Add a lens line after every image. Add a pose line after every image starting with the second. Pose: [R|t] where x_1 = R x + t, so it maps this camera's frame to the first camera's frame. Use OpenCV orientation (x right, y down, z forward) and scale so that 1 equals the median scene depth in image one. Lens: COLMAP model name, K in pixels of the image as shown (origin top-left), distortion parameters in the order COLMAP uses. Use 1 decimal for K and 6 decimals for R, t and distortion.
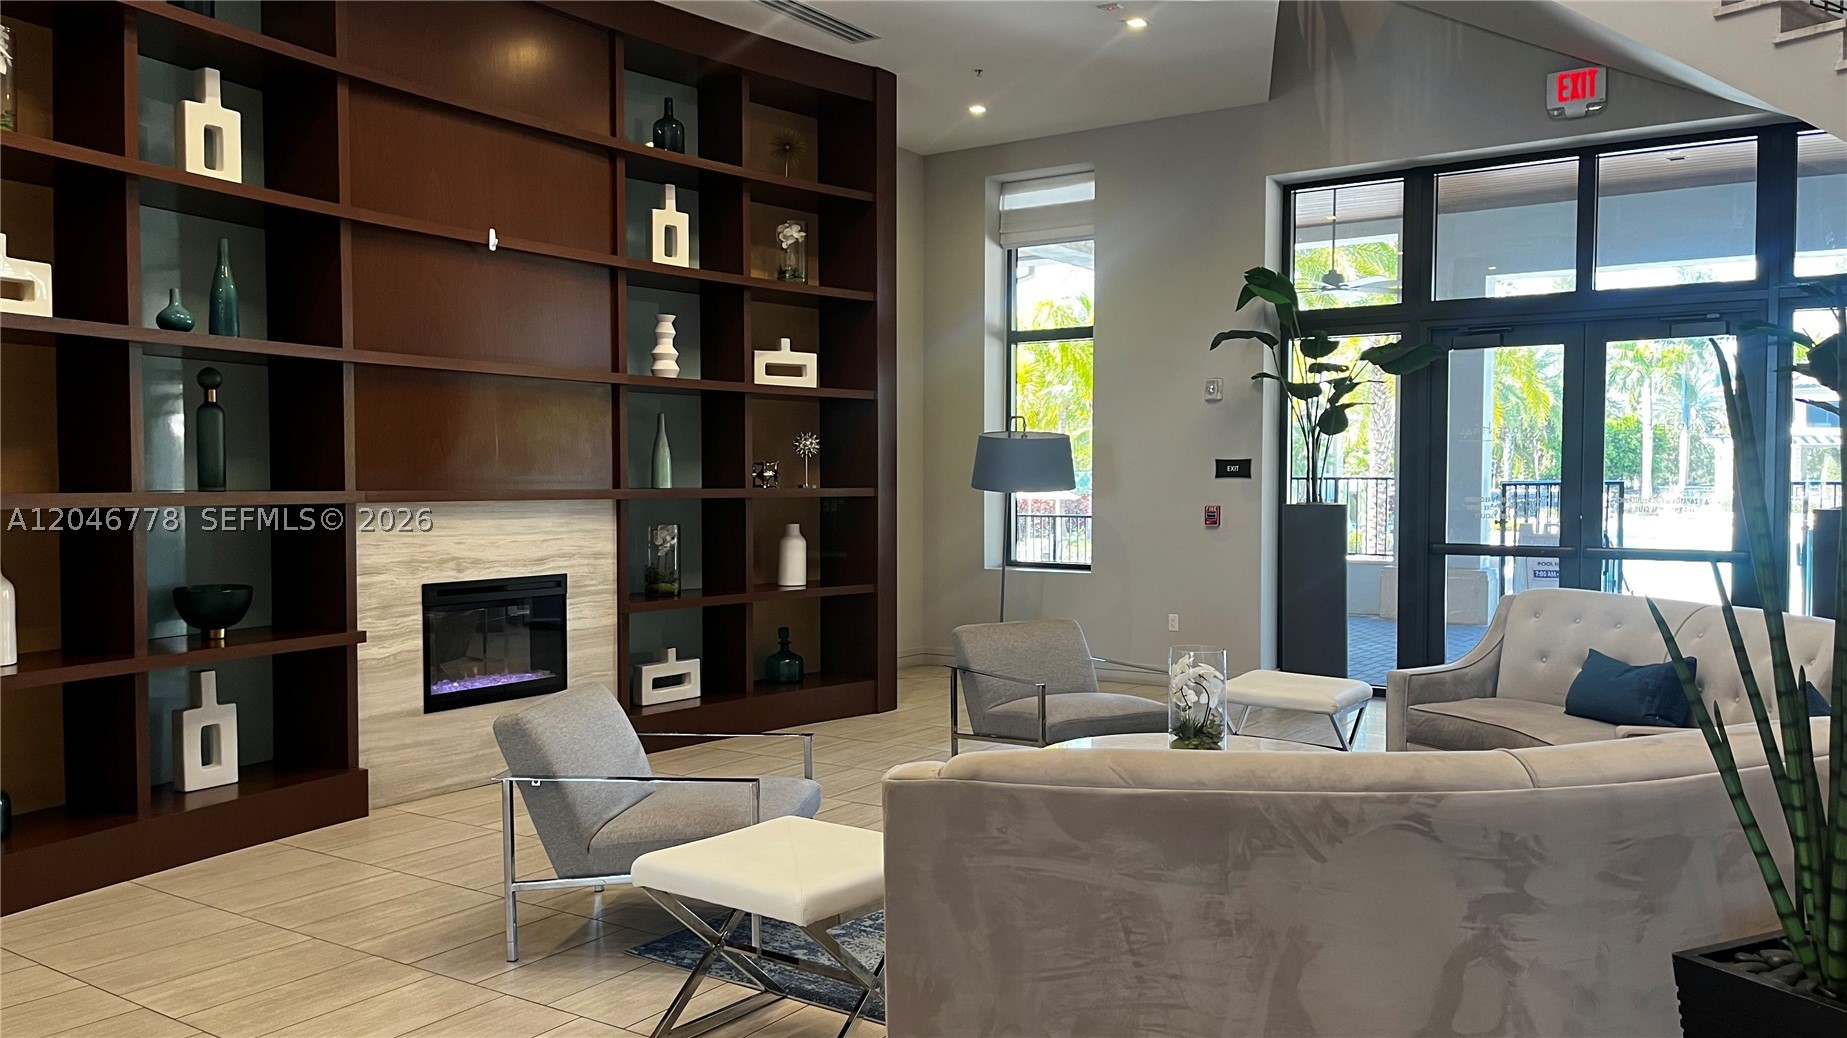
lens RADIAL K [[1386.2, 0, 923.5], [0, 1386.2, 519.0], [0, 0, 1]] dist [0.076642, -0.117725]
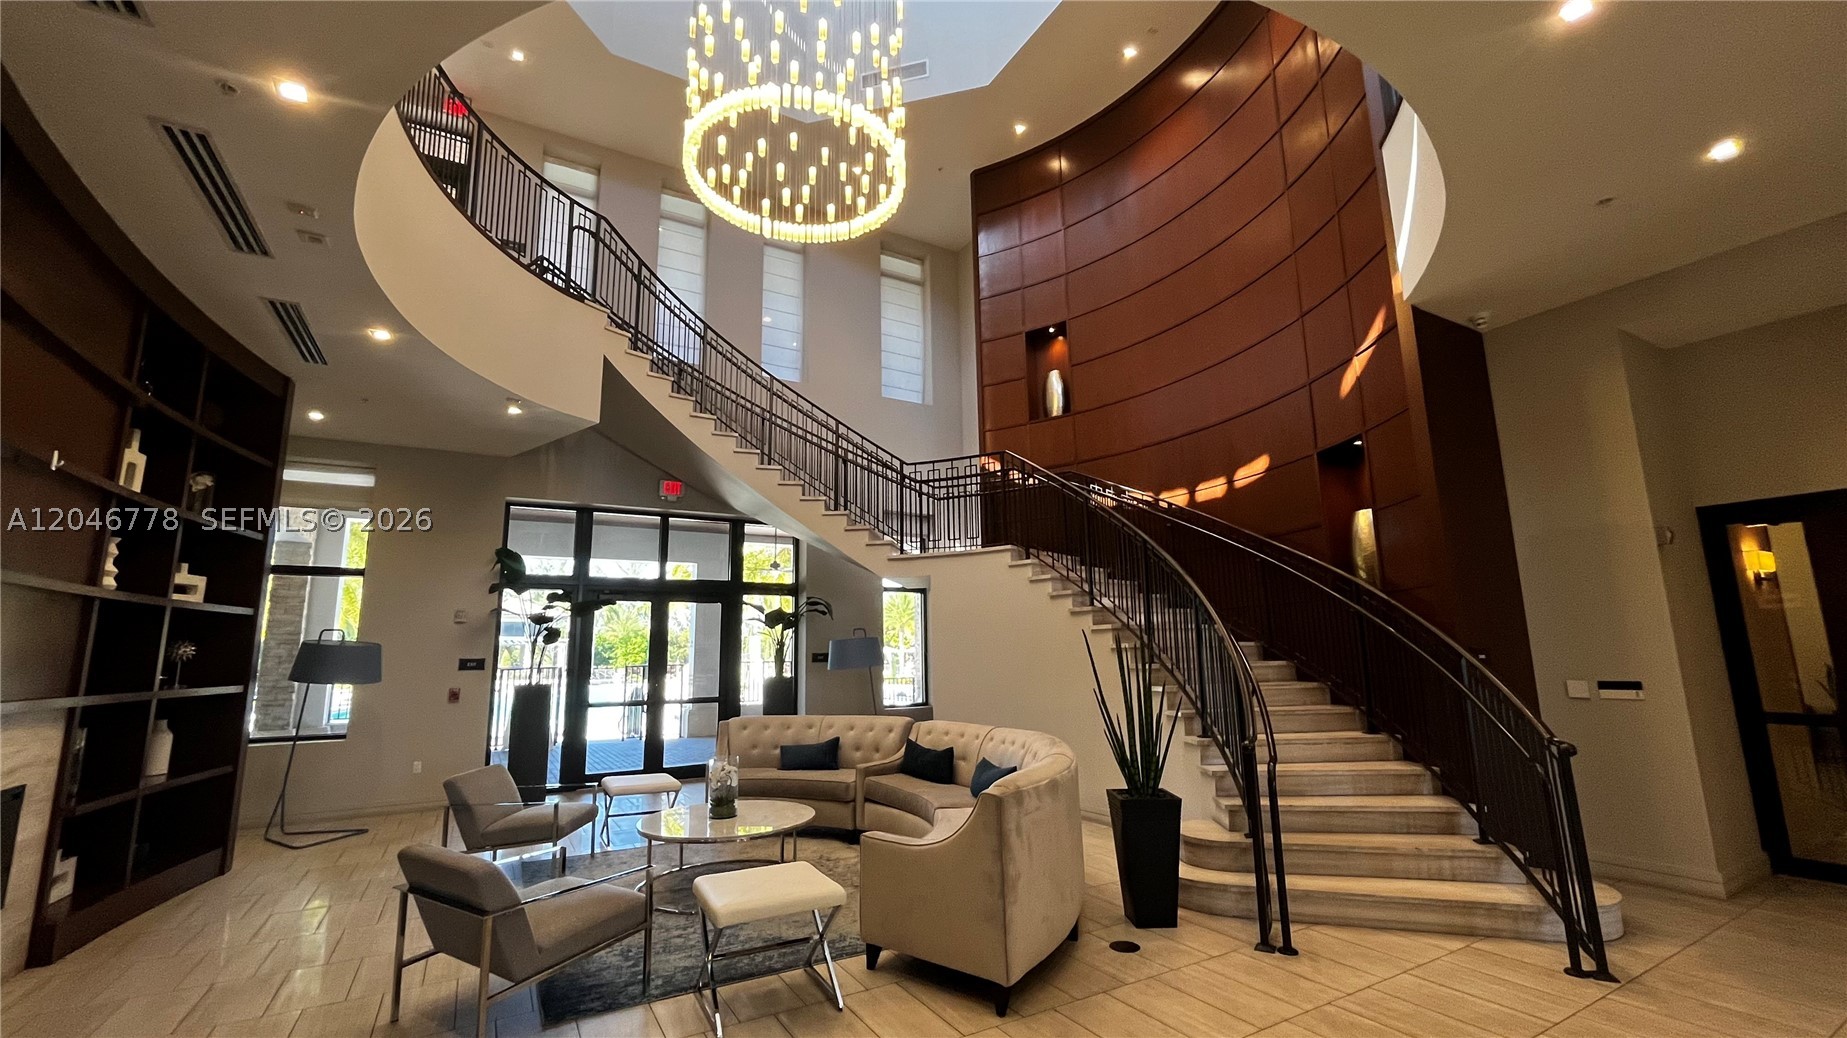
lens RADIAL K [[744.0, 0, 913.8], [0, 744.0, 514.7], [0, 0, 1]] dist [-0.000803, -0.000197]
pose [[0.430990, 0.157179, 0.888562, -0.401853], [0.041928, 0.980161, -0.193718, -0.018752], [-0.901382, 0.120746, 0.415849, 0.147224]]
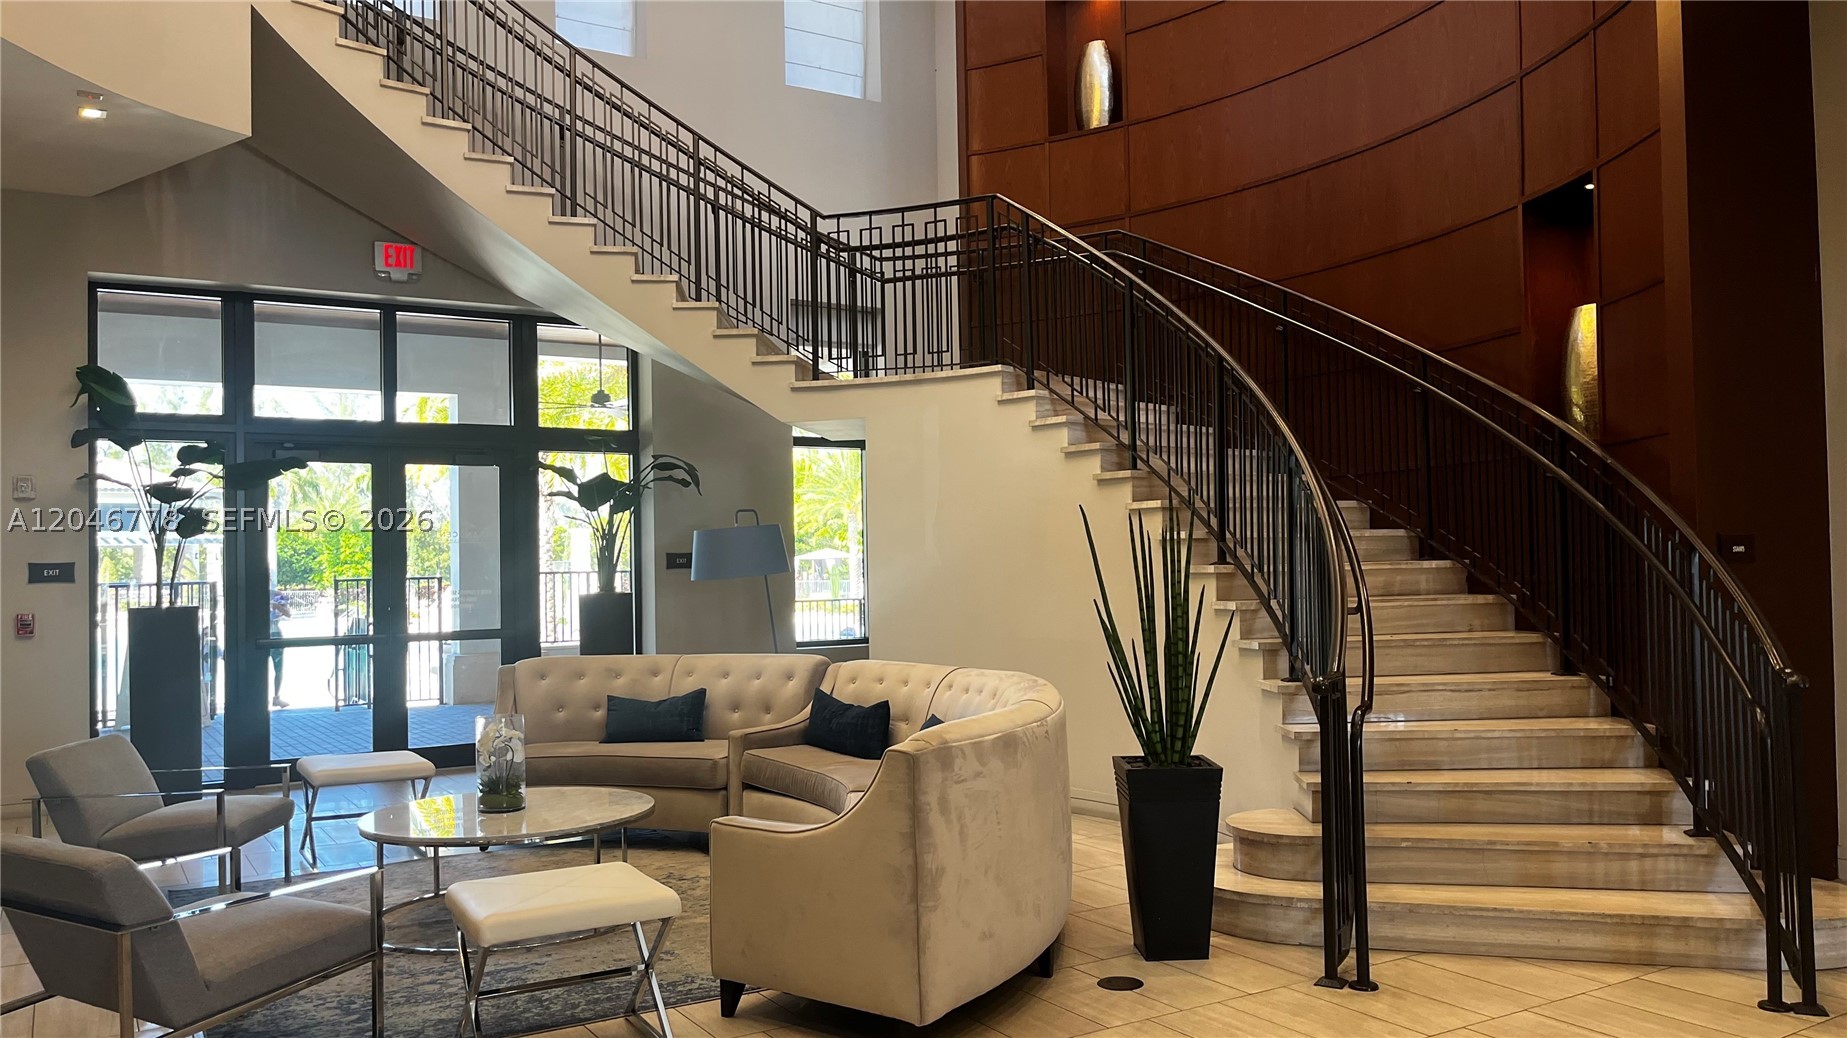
lens RADIAL K [[1386.2, 0, 923.5], [0, 1386.2, 519.0], [0, 0, 1]] dist [0.076642, -0.117725]
pose [[0.401840, 0.018242, 0.915528, -0.441070], [0.044005, 0.998262, -0.039205, -0.010794], [-0.914652, 0.056042, 0.400339, 0.097613]]
